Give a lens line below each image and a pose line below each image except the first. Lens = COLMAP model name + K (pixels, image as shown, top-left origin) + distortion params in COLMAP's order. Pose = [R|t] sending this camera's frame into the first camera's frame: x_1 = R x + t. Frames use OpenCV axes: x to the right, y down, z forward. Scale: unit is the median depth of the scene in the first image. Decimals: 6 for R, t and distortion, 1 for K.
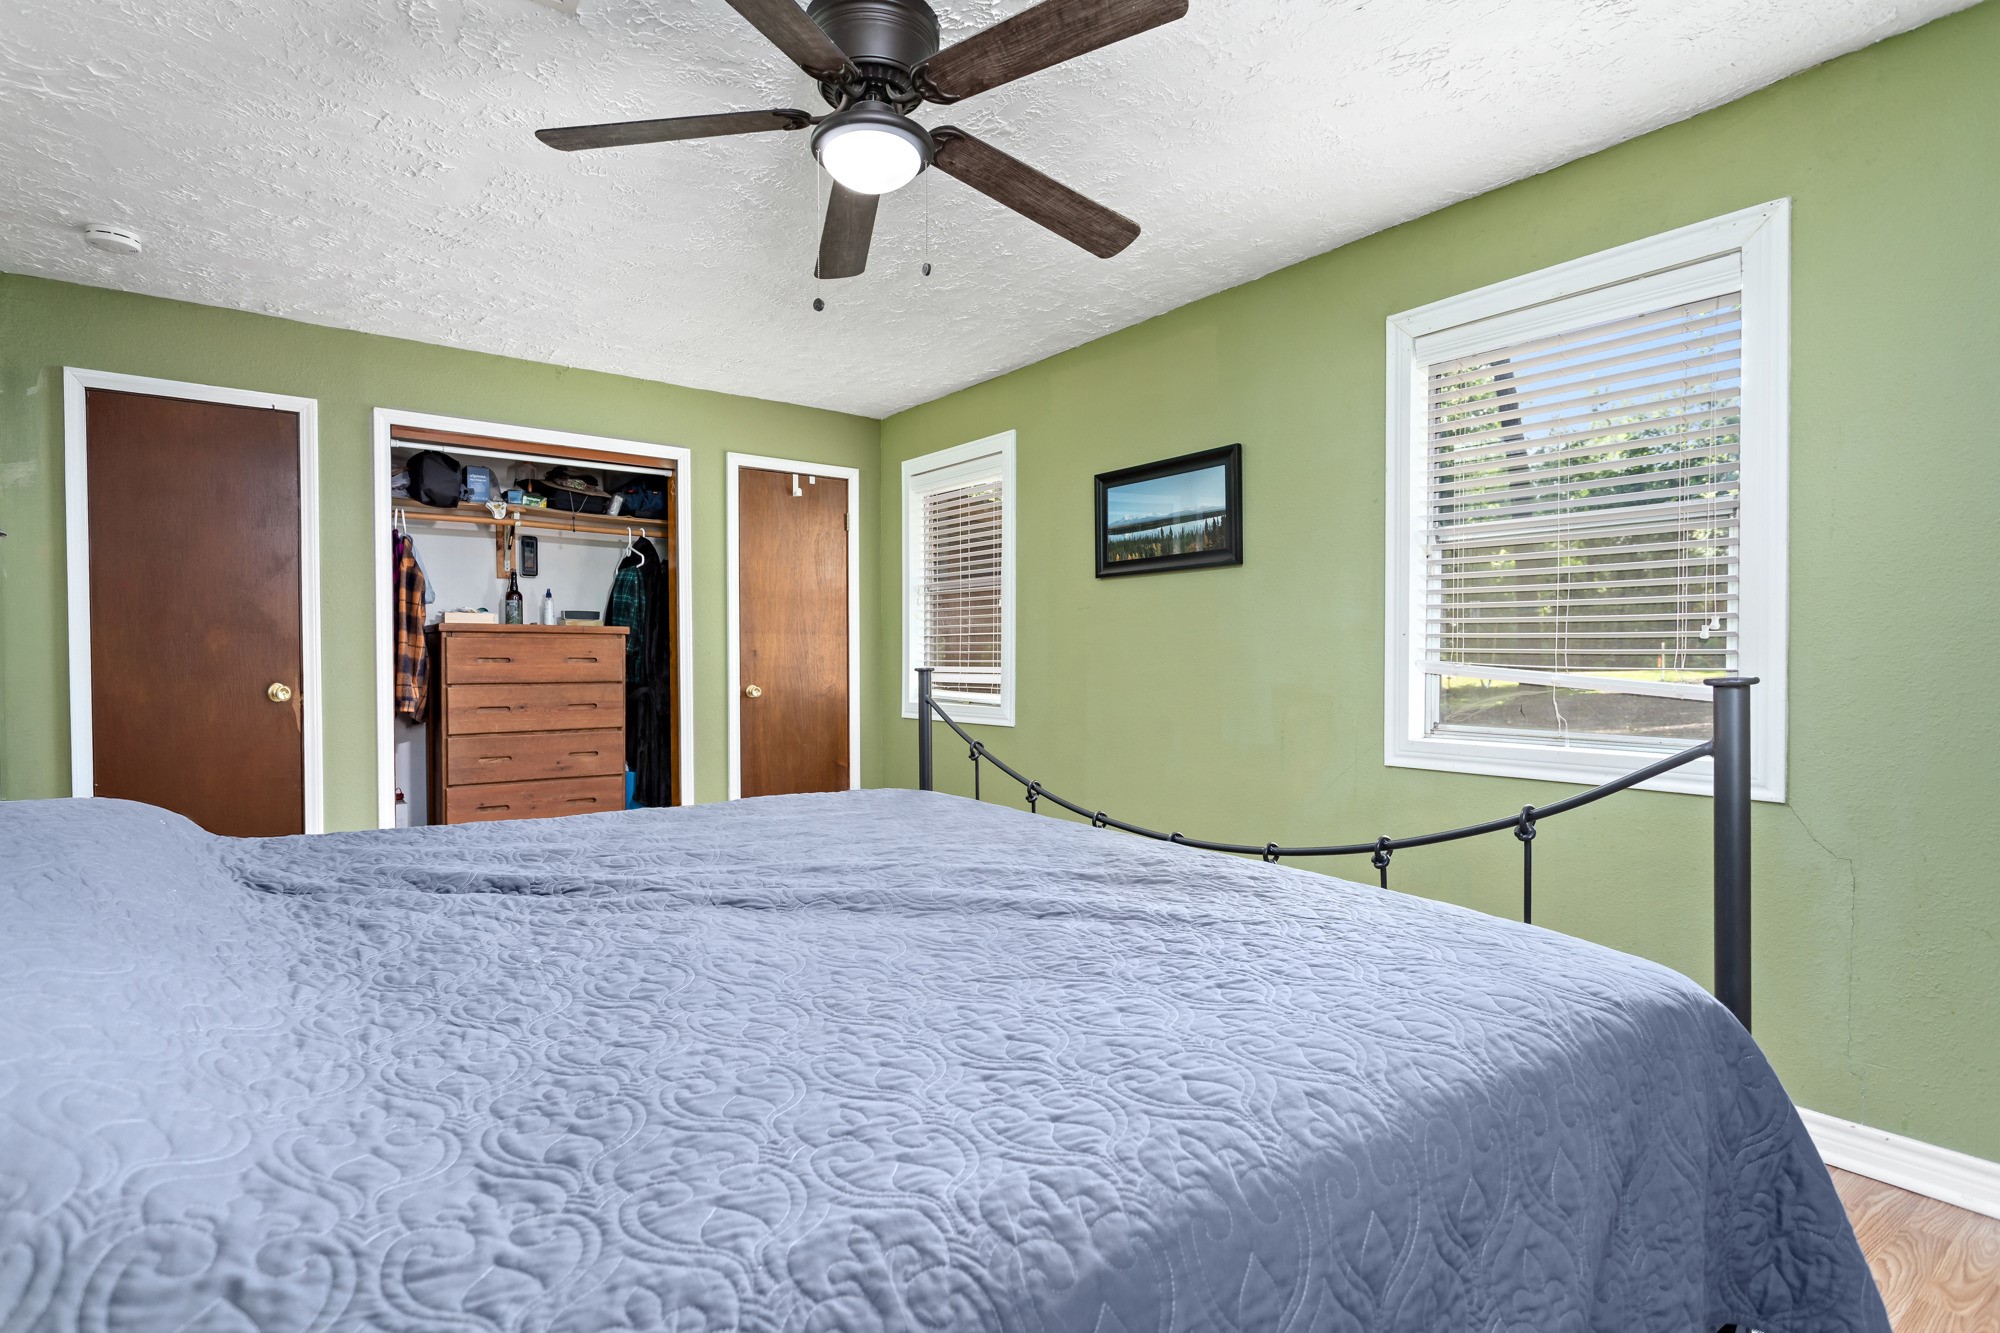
lens RADIAL K [[957.5, 0, 997.4], [0, 957.5, 667.7], [0, 0, 1]] dist [-0.000771, 0.000003]
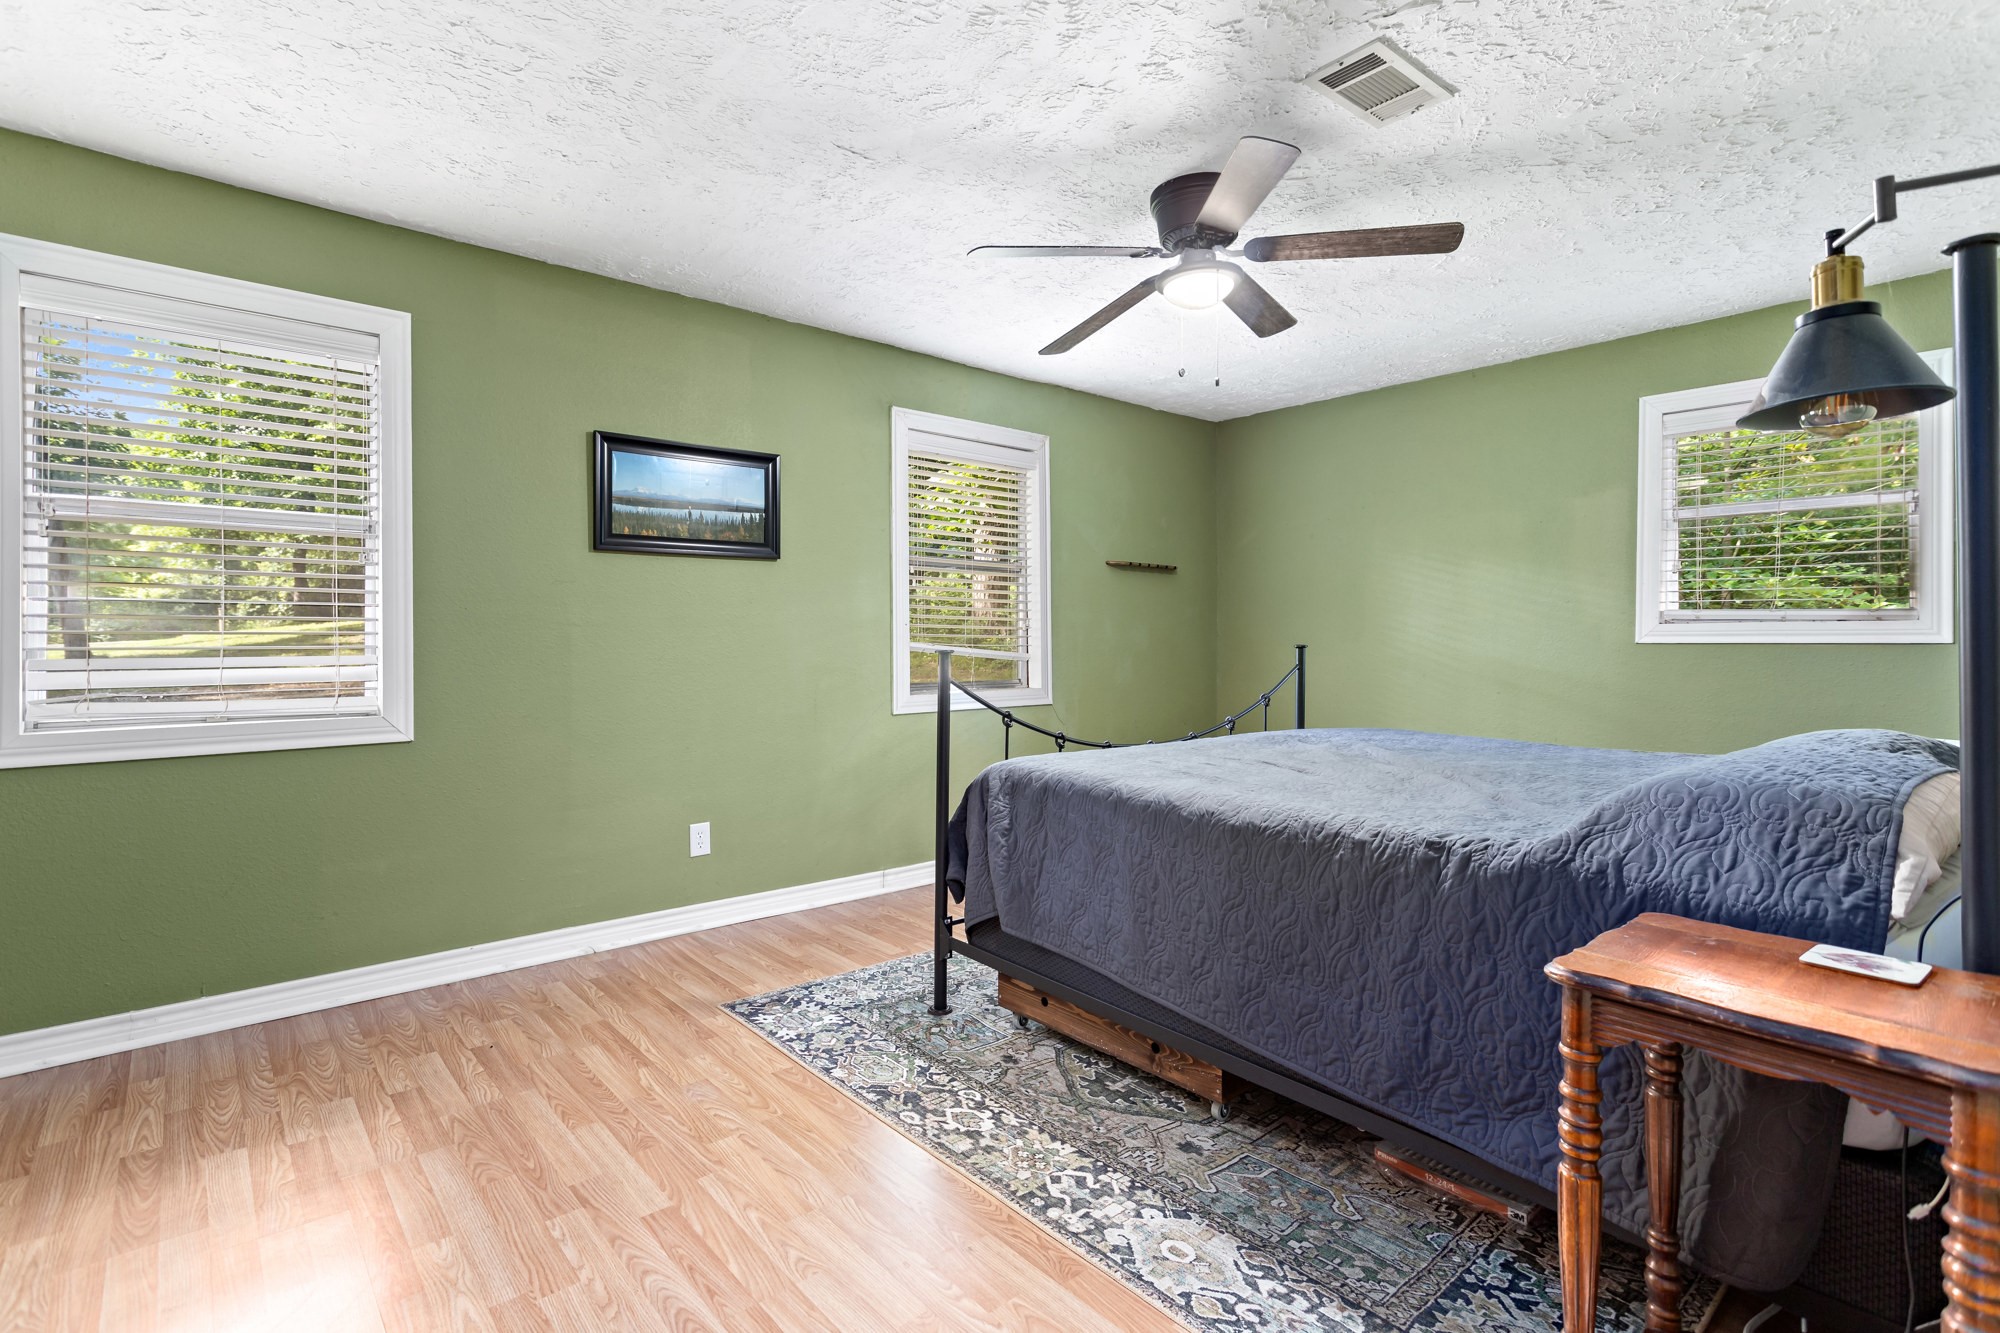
lens RADIAL K [[957.5, 0, 997.6], [0, 957.5, 649.3], [0, 0, 1]] dist [-0.000771, 0.000003]
pose [[-0.044359, -0.018755, 0.998840, -0.871642], [0.006829, 0.999795, 0.019076, -0.018443], [-0.998992, 0.007667, -0.044222, 0.750400]]
